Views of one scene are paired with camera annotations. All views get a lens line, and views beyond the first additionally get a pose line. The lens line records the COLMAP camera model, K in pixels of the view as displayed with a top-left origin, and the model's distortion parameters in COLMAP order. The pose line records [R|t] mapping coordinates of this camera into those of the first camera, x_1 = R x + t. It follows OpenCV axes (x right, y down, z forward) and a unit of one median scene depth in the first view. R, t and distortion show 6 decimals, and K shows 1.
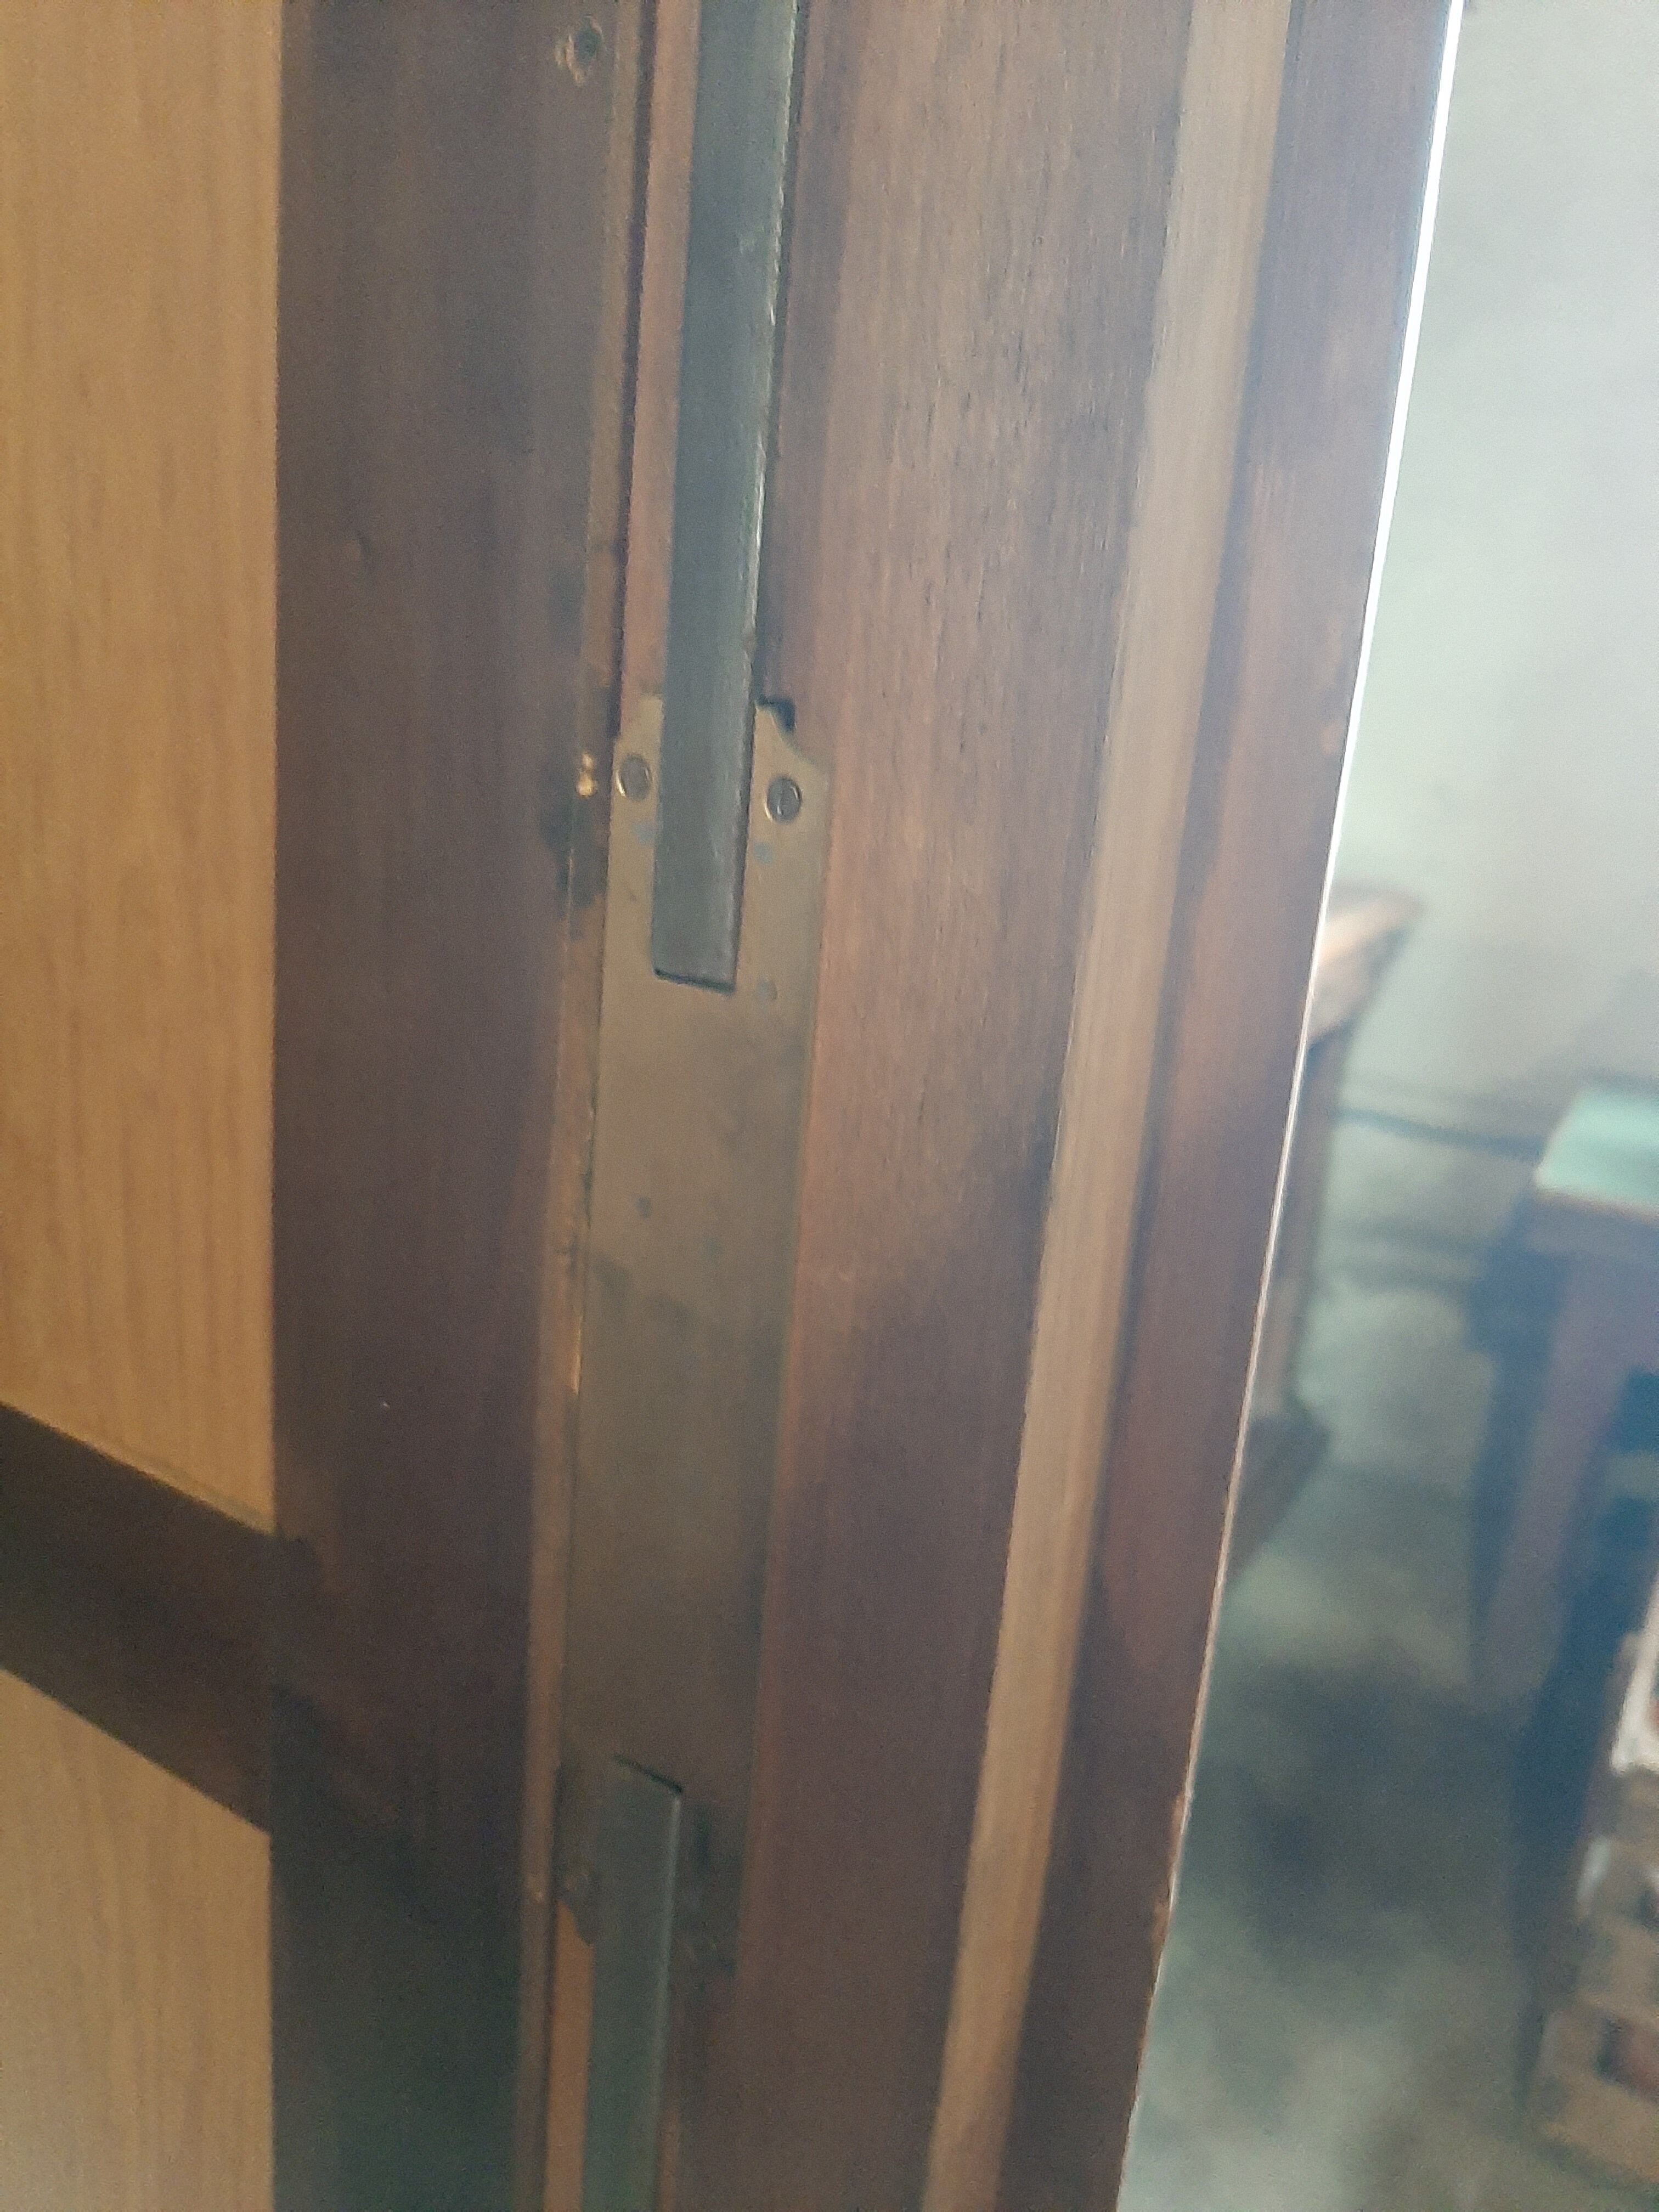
lens RADIAL K [[1776.6, 0, 855.1], [0, 1776.6, 1100.5], [0, 0, 1]] dist [0.008542, -0.014134]
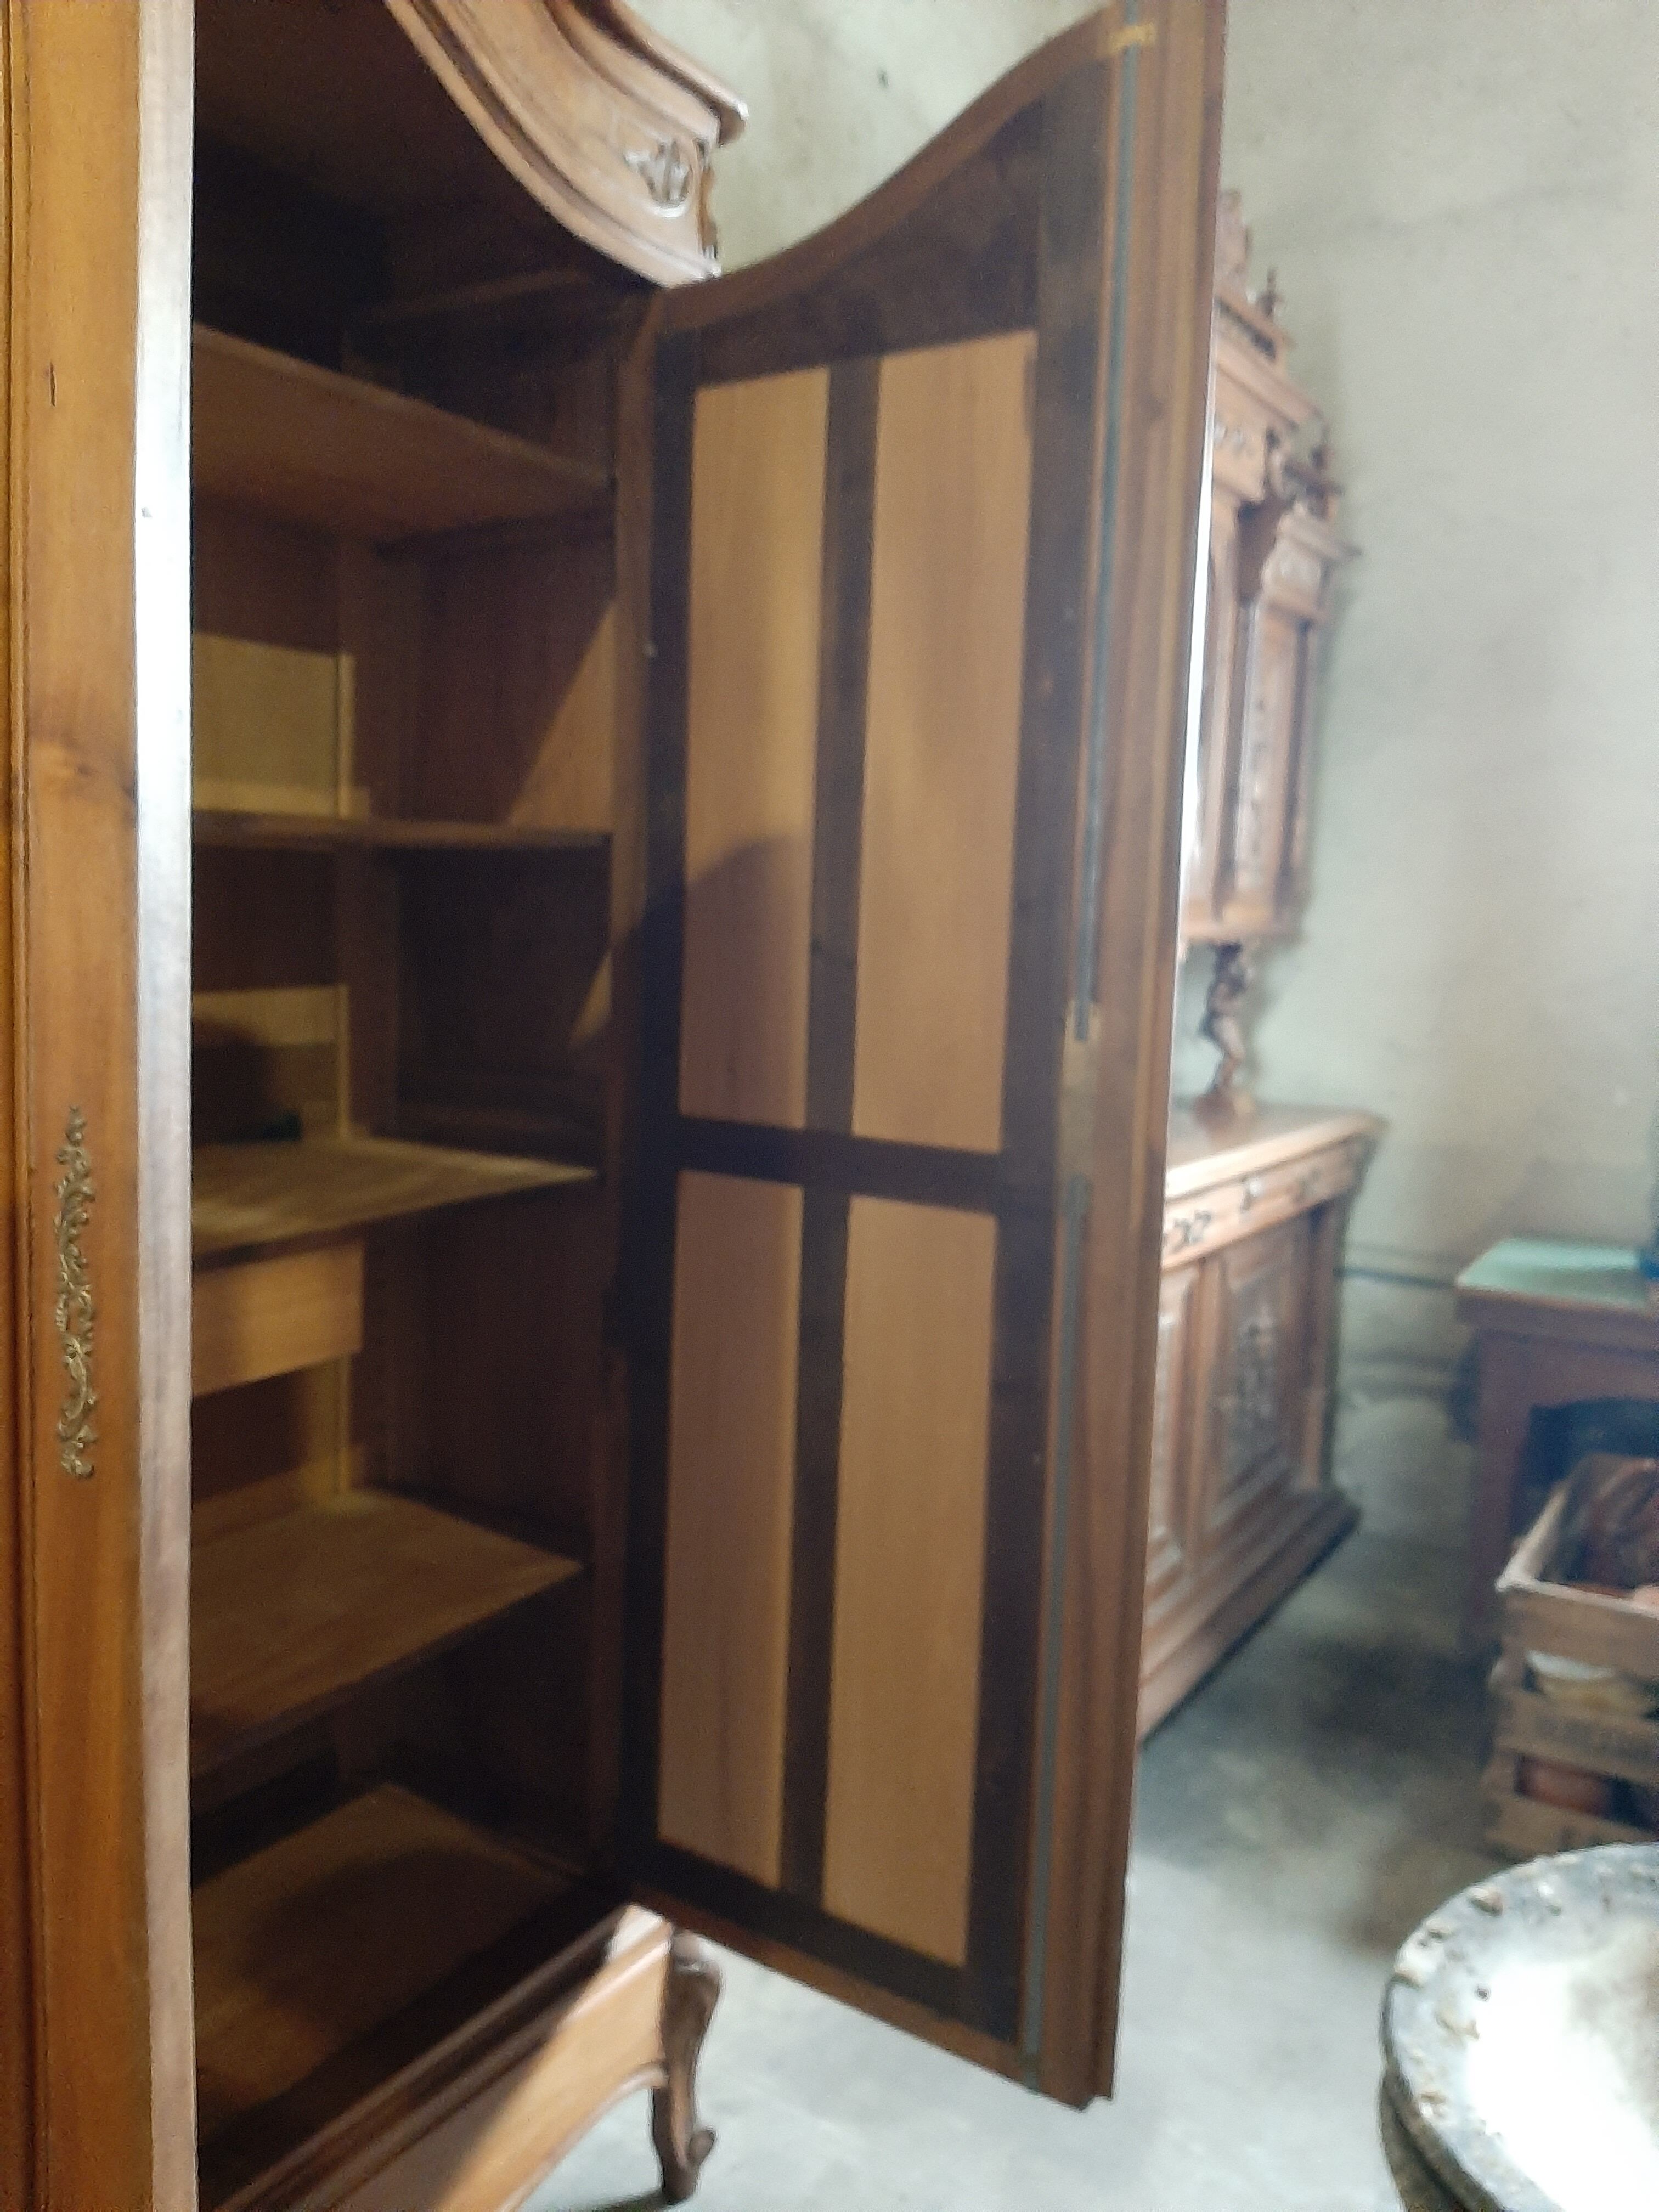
lens RADIAL K [[1714.3, 0, 829.5], [0, 1714.3, 1106.0], [0, 0, 1]] dist [0.000253, -0.074145]
pose [[0.996753, -0.059290, -0.054477, -0.048533], [0.049616, 0.985149, -0.164377, 0.082893], [0.063414, 0.161140, 0.984892, -0.376289]]
